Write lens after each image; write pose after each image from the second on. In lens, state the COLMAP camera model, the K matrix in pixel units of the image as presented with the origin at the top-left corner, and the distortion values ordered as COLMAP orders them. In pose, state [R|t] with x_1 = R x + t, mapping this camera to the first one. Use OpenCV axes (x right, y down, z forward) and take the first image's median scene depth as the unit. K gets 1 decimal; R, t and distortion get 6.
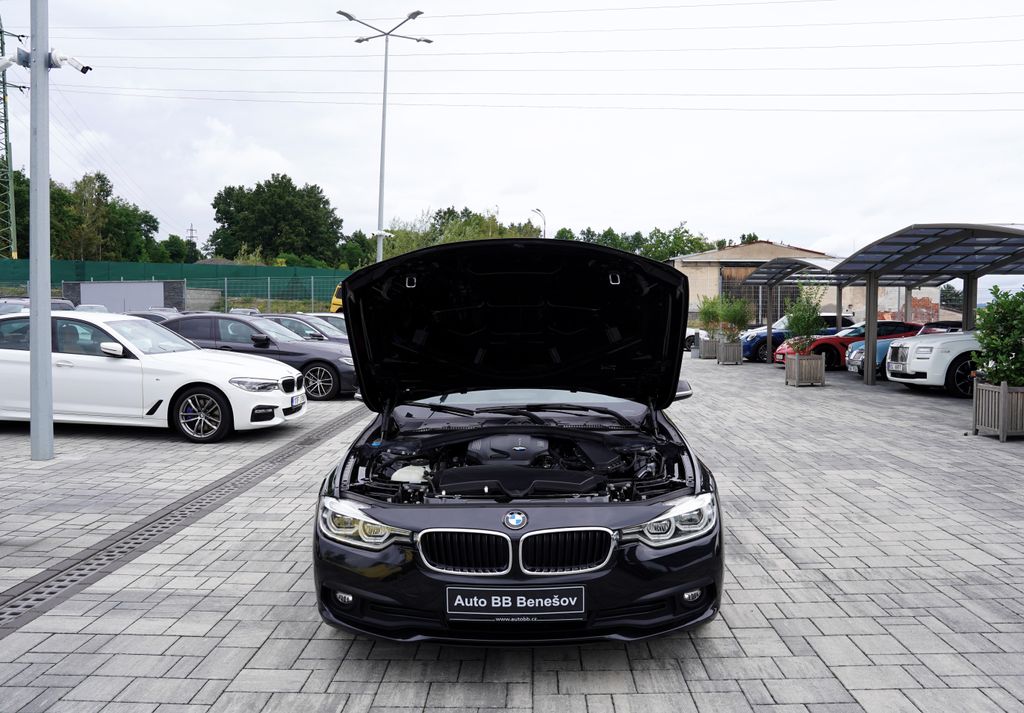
lens RADIAL K [[768.8, 0, 489.4], [0, 768.8, 345.3], [0, 0, 1]] dist [-0.094845, 0.048363]
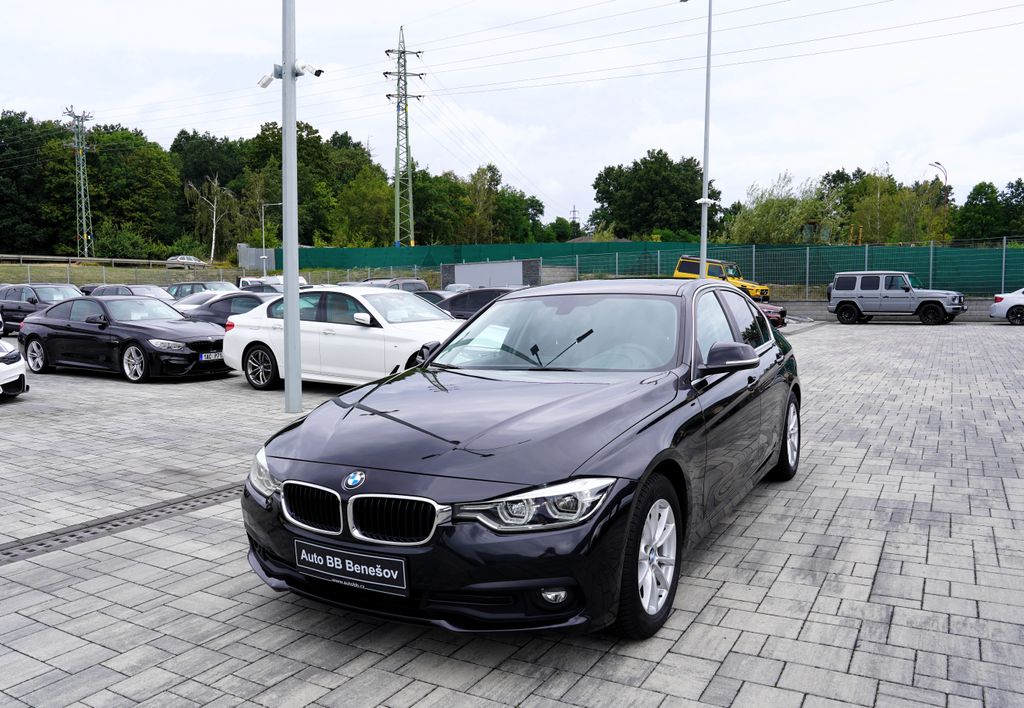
lens RADIAL K [[768.8, 0, 463.1], [0, 768.8, 343.0], [0, 0, 1]] dist [-0.094845, 0.048363]
pose [[0.866620, 0.013050, -0.498798, 0.386103], [0.000934, 0.999614, 0.027774, 0.018519], [0.498968, -0.024535, 0.866273, 0.150540]]
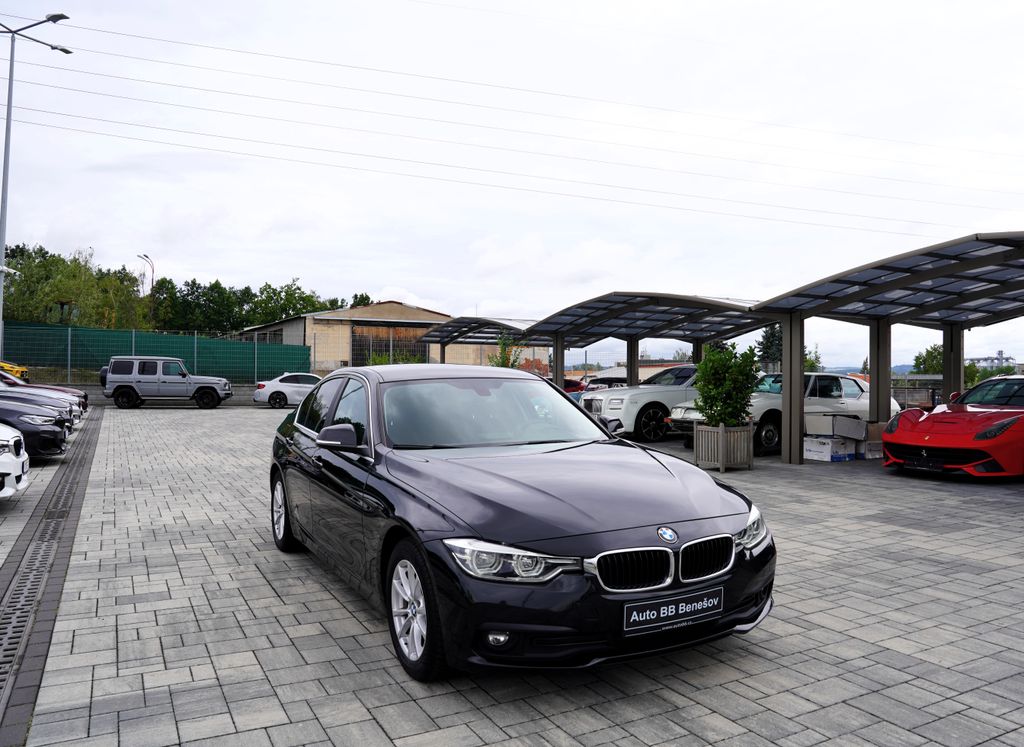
lens RADIAL K [[795.0, 0, 504.4], [0, 795.0, 363.3], [0, 0, 1]] dist [-0.084898, 0.032785]
pose [[0.867014, 0.016684, 0.498004, -0.454872], [0.010343, 0.998621, -0.051462, 0.023486], [-0.498176, 0.049769, 0.865647, 0.076464]]
